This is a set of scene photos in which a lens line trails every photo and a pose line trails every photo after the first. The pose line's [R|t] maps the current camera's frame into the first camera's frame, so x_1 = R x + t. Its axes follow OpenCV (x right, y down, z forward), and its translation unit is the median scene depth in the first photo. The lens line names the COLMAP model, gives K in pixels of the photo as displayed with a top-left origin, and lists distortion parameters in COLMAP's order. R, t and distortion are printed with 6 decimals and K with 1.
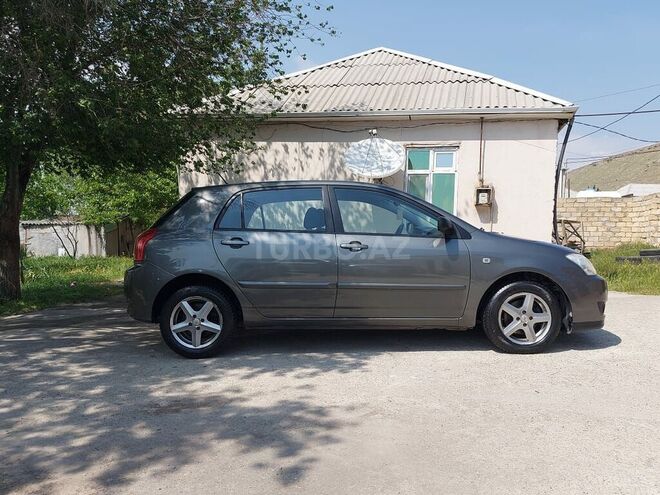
lens RADIAL K [[569.3, 0, 353.7], [0, 569.3, 248.6], [0, 0, 1]] dist [0.070103, -0.083791]
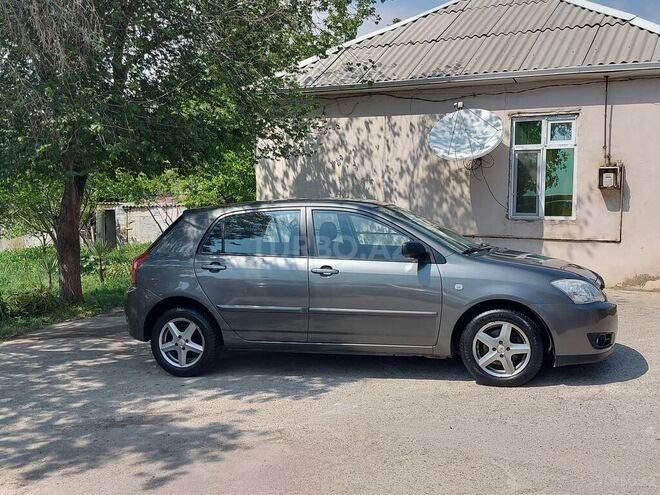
lens RADIAL K [[762.5, 0, 349.8], [0, 762.5, 242.6], [0, 0, 1]] dist [0.055087, 0.000000]
pose [[0.963773, -0.004181, -0.266692, 0.390339], [0.012828, 0.999447, 0.030692, -0.091782], [0.266416, -0.033001, 0.963293, -0.255306]]
